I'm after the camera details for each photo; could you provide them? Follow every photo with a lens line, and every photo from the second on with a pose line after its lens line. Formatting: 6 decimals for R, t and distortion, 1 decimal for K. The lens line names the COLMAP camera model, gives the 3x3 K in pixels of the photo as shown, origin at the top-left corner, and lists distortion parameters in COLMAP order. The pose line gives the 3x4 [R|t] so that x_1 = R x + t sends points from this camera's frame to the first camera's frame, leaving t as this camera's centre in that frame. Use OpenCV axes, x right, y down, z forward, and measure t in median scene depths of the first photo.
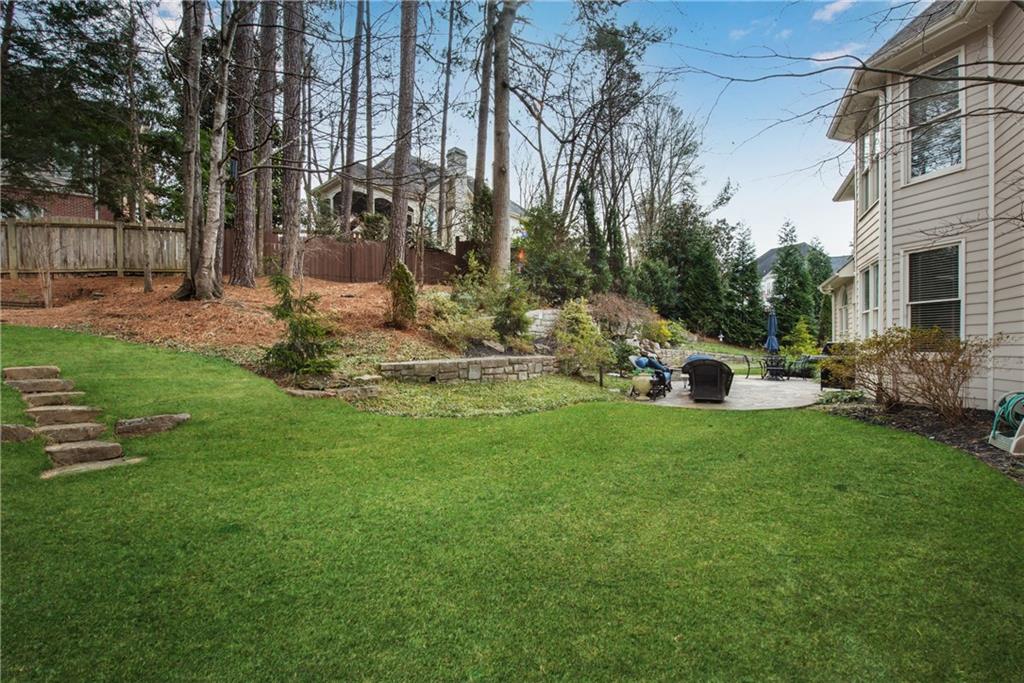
lens RADIAL K [[435.4, 0, 515.4], [0, 435.4, 345.9], [0, 0, 1]] dist [-0.000687, -0.000090]
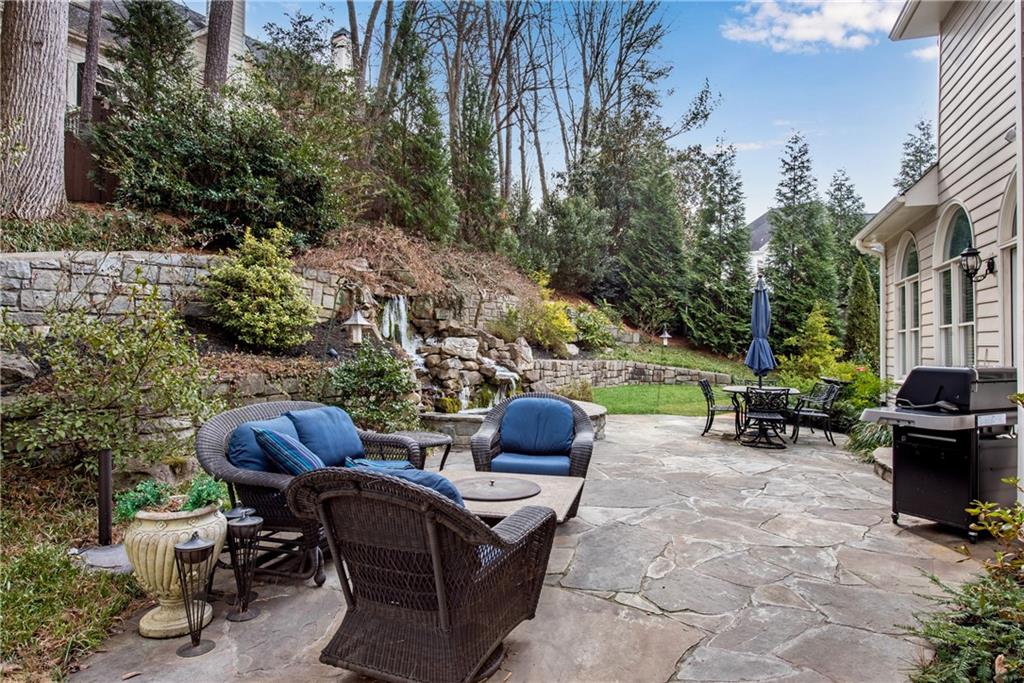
lens RADIAL K [[594.8, 0, 511.7], [0, 594.8, 336.6], [0, 0, 1]] dist [-0.002600, 0.000228]
pose [[0.992726, 0.020969, 0.118556, 0.173714], [-0.019620, 0.999729, -0.012539, -0.006884], [-0.118786, 0.010121, 0.992868, 0.281191]]
